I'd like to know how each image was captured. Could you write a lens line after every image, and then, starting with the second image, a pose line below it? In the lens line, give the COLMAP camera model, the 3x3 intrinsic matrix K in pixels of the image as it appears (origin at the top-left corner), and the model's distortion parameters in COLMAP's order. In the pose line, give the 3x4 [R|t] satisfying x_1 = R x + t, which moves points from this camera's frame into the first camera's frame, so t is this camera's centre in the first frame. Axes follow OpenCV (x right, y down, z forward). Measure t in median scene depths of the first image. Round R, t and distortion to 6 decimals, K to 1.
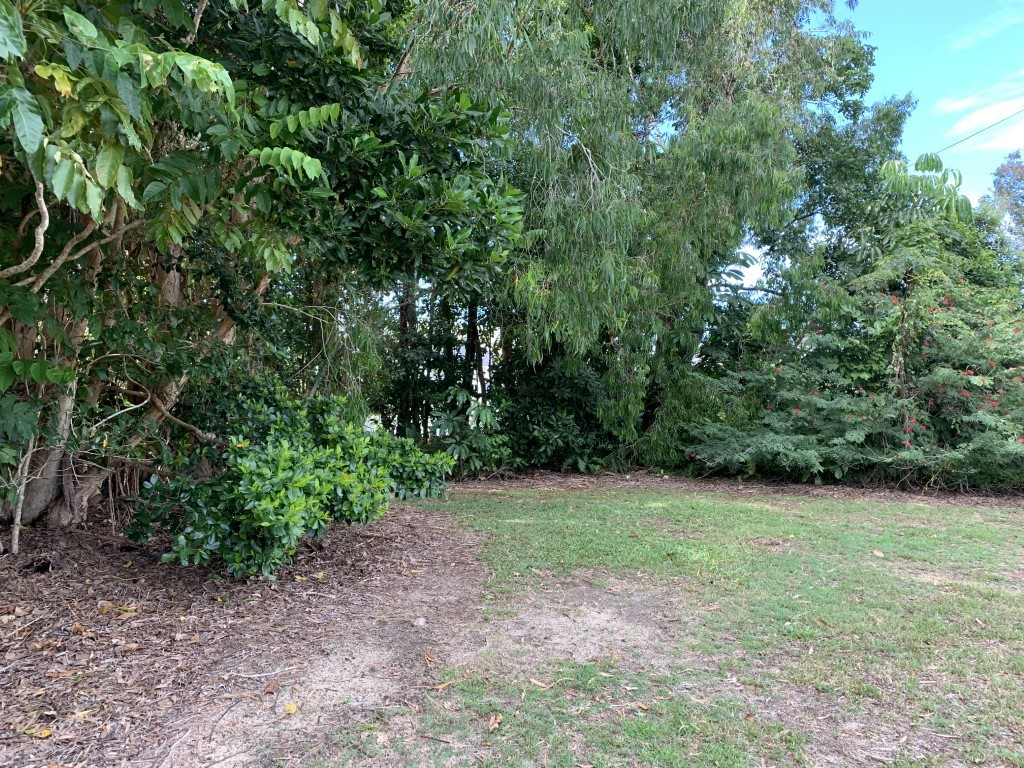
lens RADIAL K [[777.3, 0, 507.9], [0, 777.3, 382.1], [0, 0, 1]] dist [-0.003546, -0.004923]
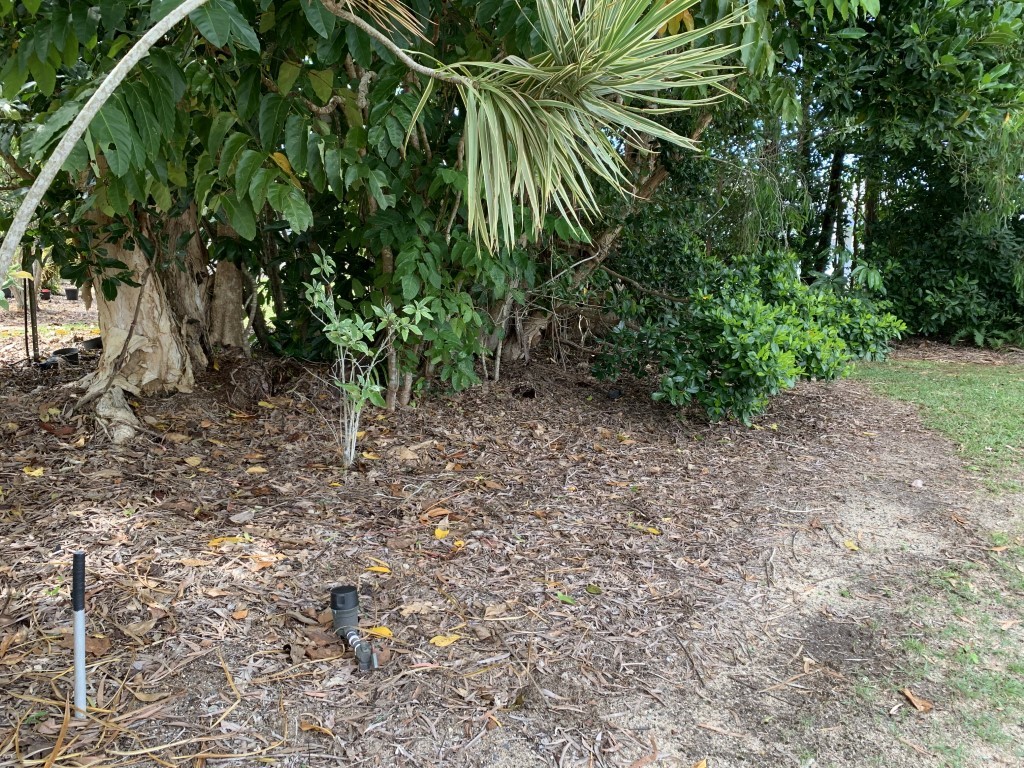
lens RADIAL K [[777.3, 0, 511.5], [0, 777.3, 389.7], [0, 0, 1]] dist [-0.003546, -0.004923]
pose [[0.918438, 0.093621, -0.384326, -0.142459], [-0.017992, 0.980470, 0.195845, 0.002068], [0.395155, -0.172957, 0.902185, -0.057278]]
